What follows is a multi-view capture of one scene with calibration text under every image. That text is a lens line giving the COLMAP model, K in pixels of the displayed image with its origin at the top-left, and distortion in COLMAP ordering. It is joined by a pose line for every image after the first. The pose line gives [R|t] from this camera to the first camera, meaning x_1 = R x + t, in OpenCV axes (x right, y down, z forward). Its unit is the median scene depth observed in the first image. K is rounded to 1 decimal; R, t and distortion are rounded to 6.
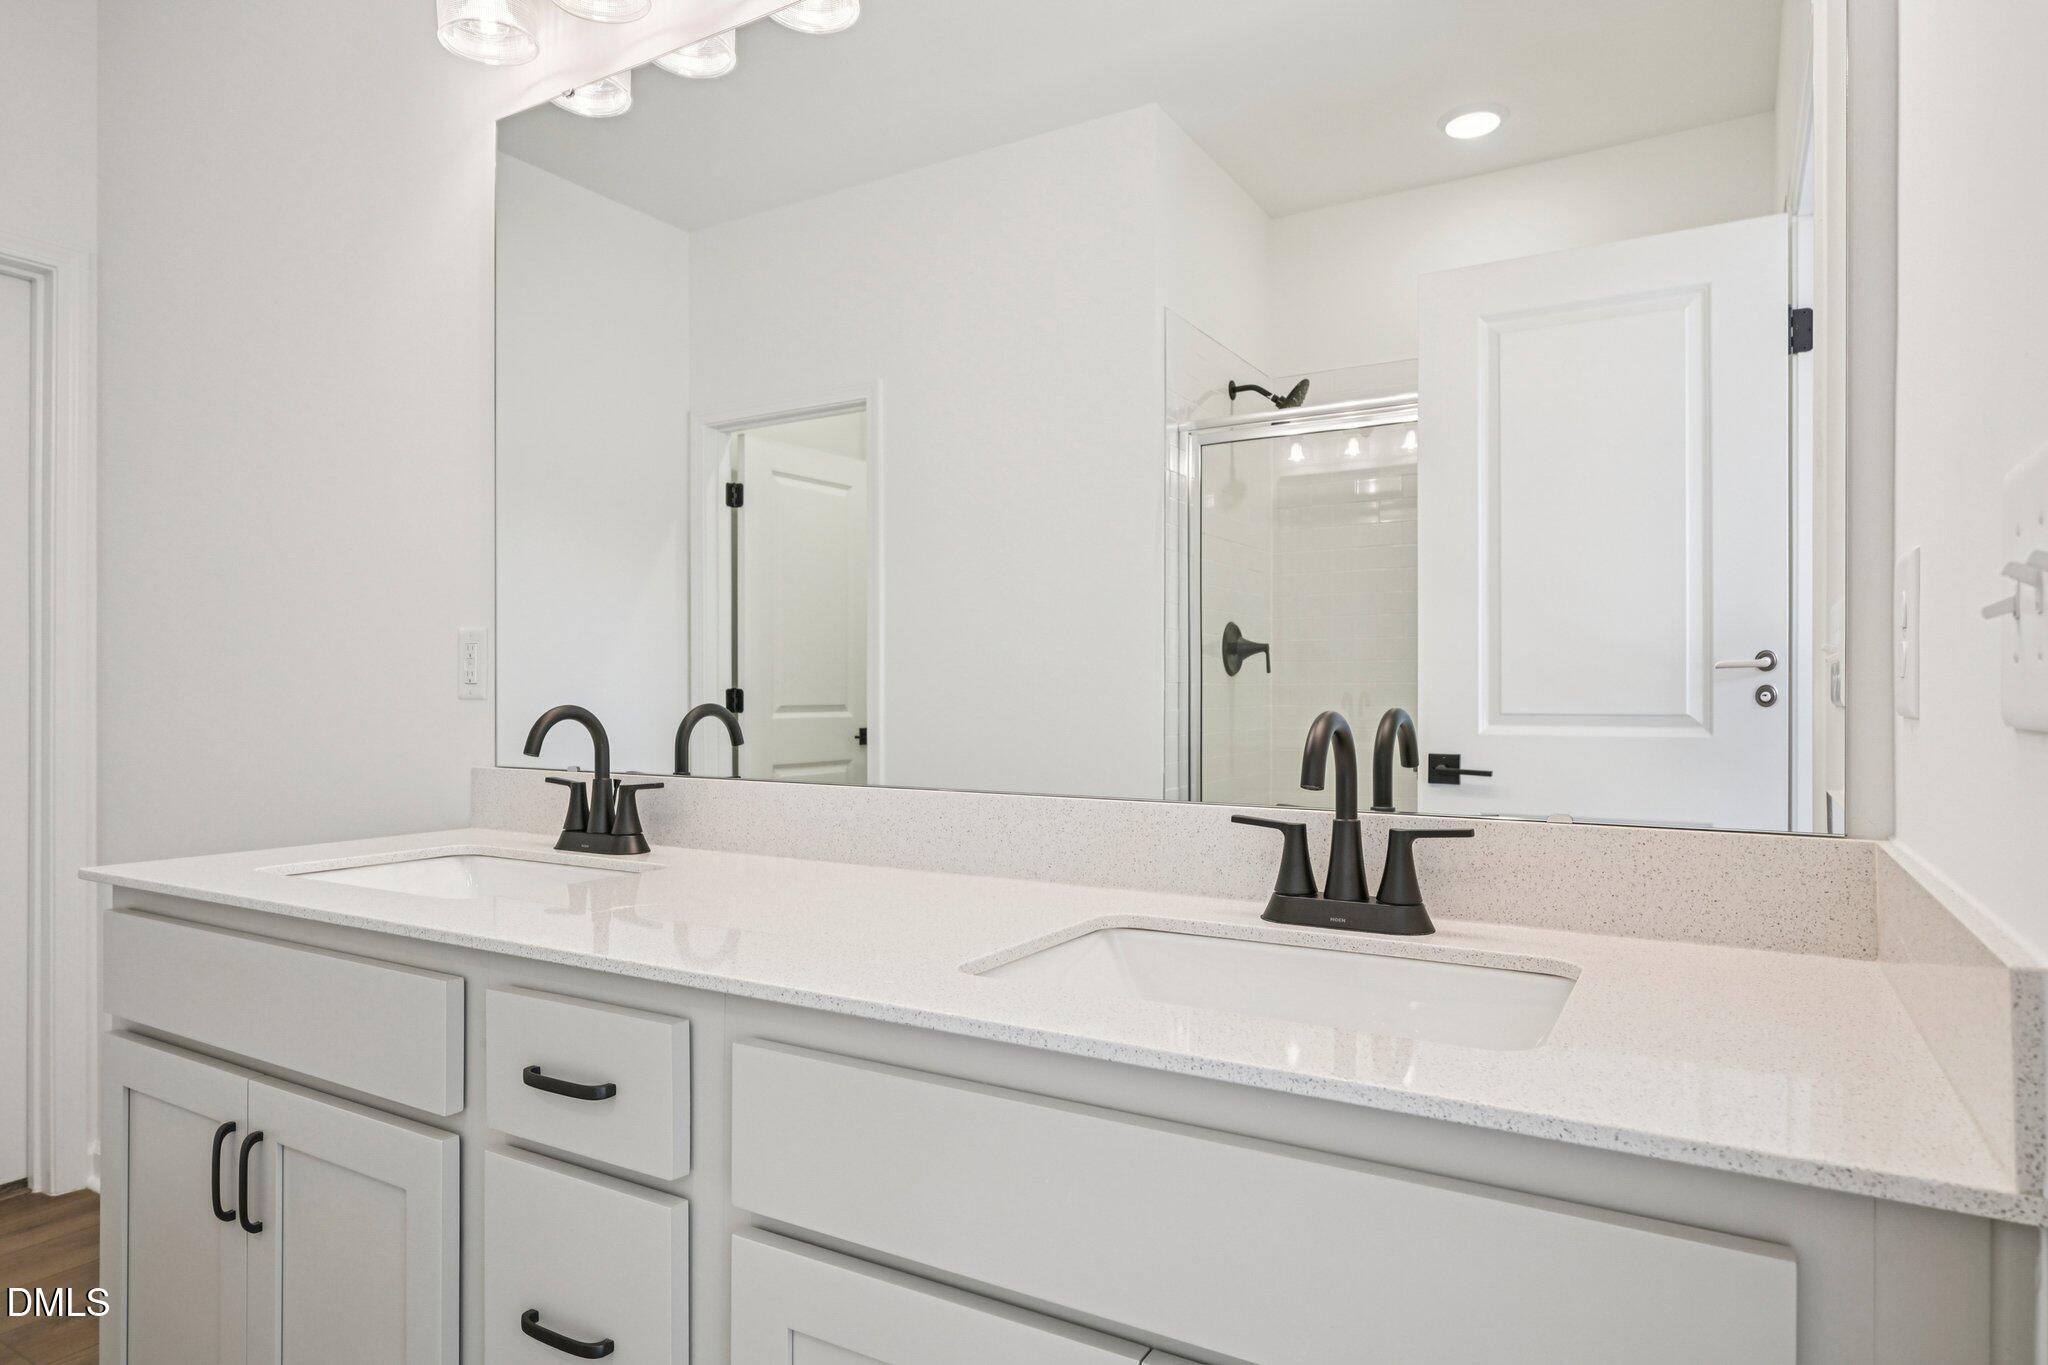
lens RADIAL K [[1303.7, 0, 1024.0], [0, 1303.7, 682.5], [0, 0, 1]] dist [-0.001028, -0.000309]
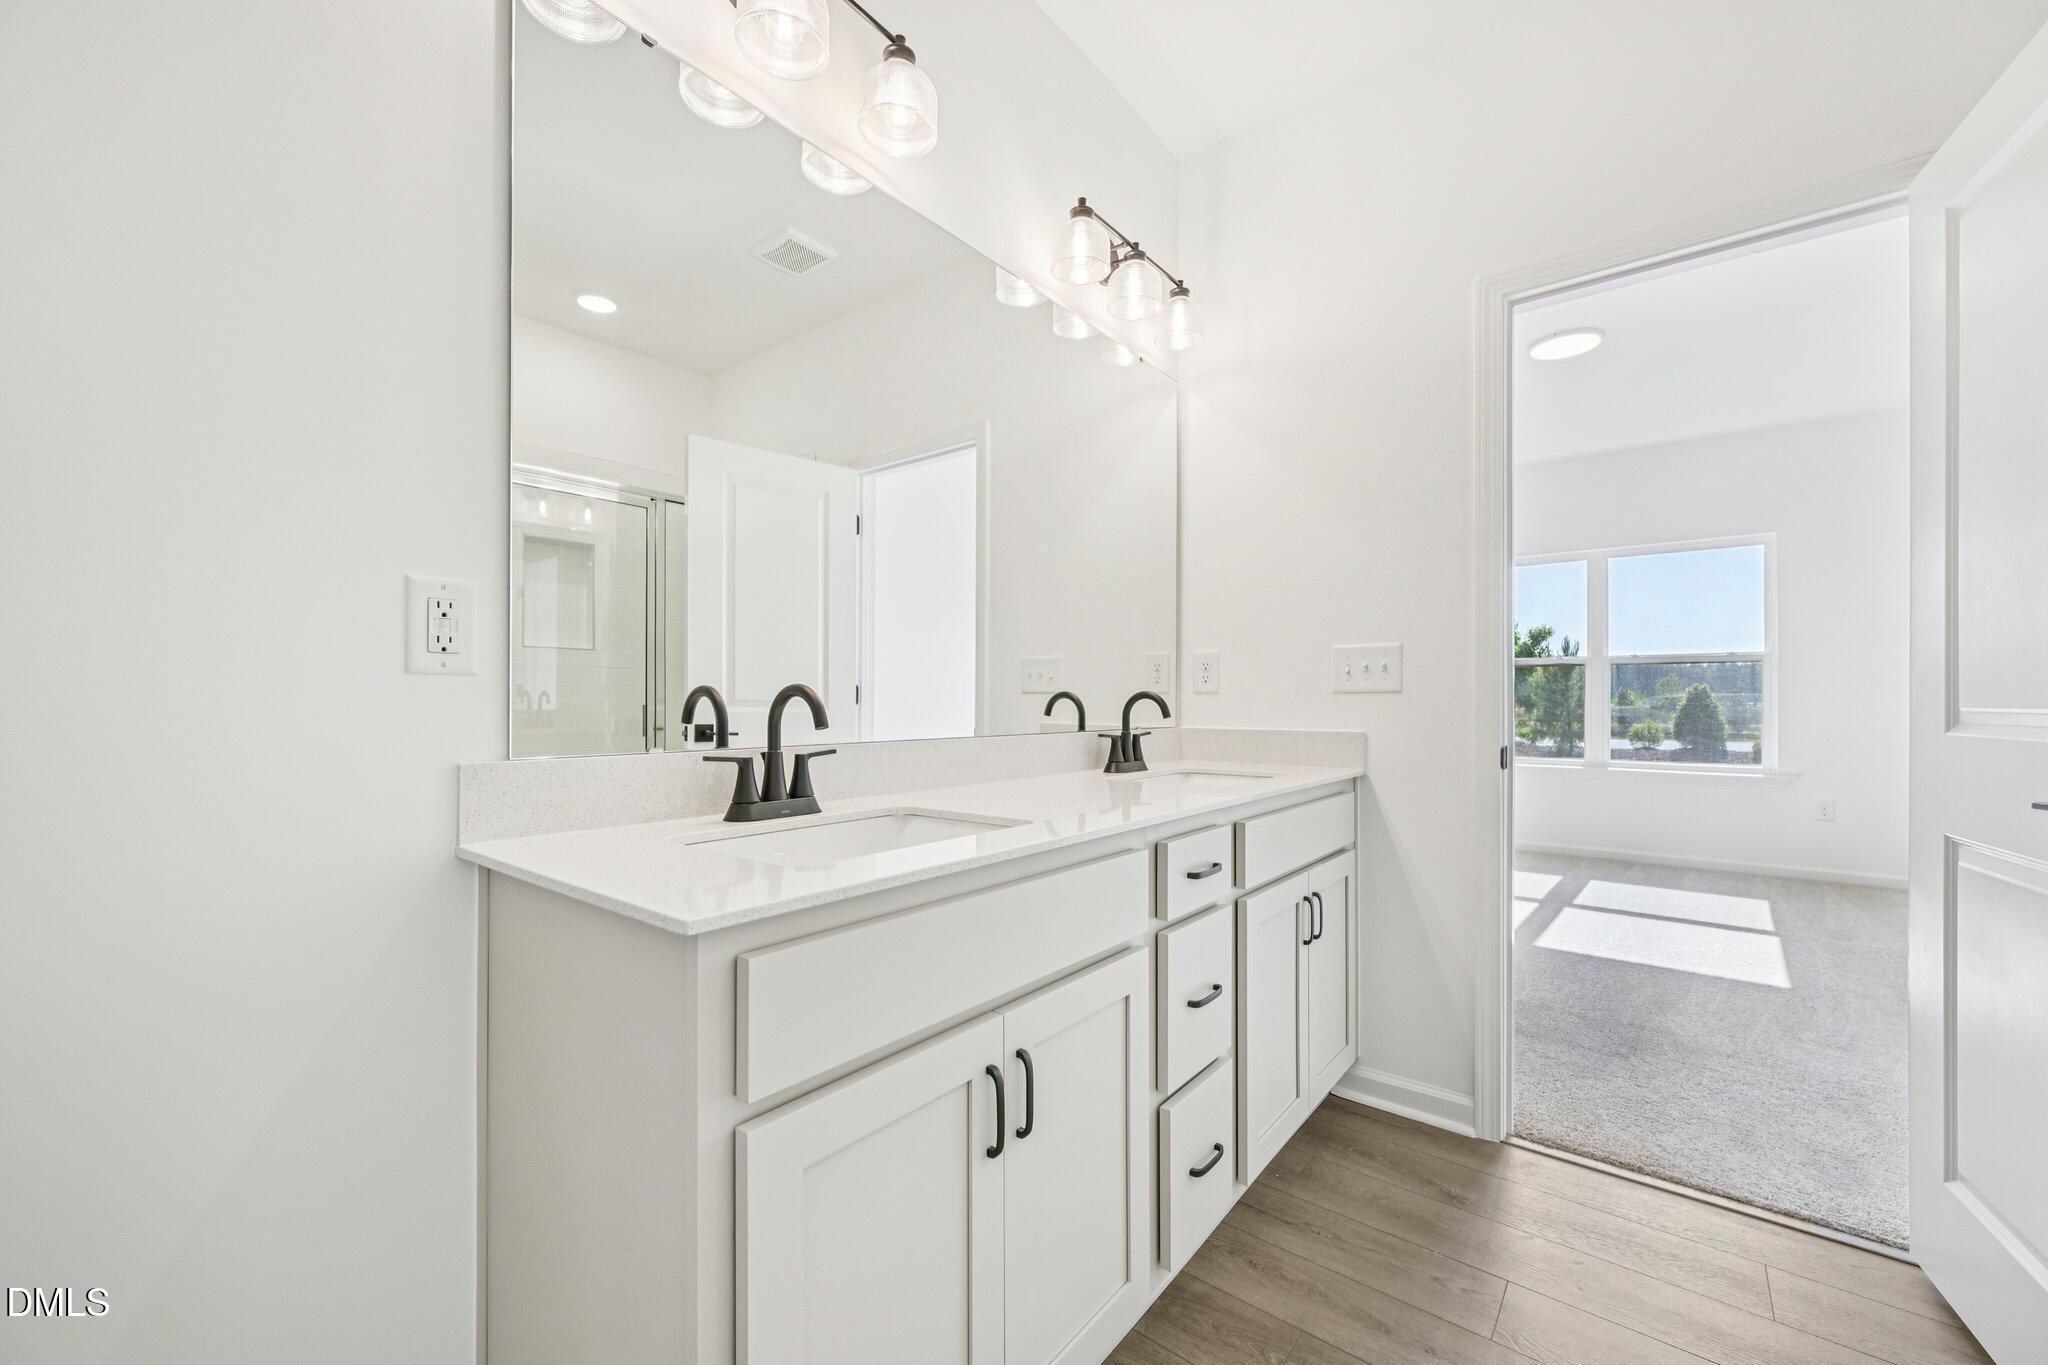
lens RADIAL K [[801.0, 0, 1025.7], [0, 801.0, 691.0], [0, 0, 1]] dist [0.000238, -0.000055]
pose [[0.096901, 0.002667, 0.995290, -1.008865], [-0.034384, 0.999408, 0.000669, 0.014079], [-0.994700, -0.034287, 0.096935, 0.714926]]
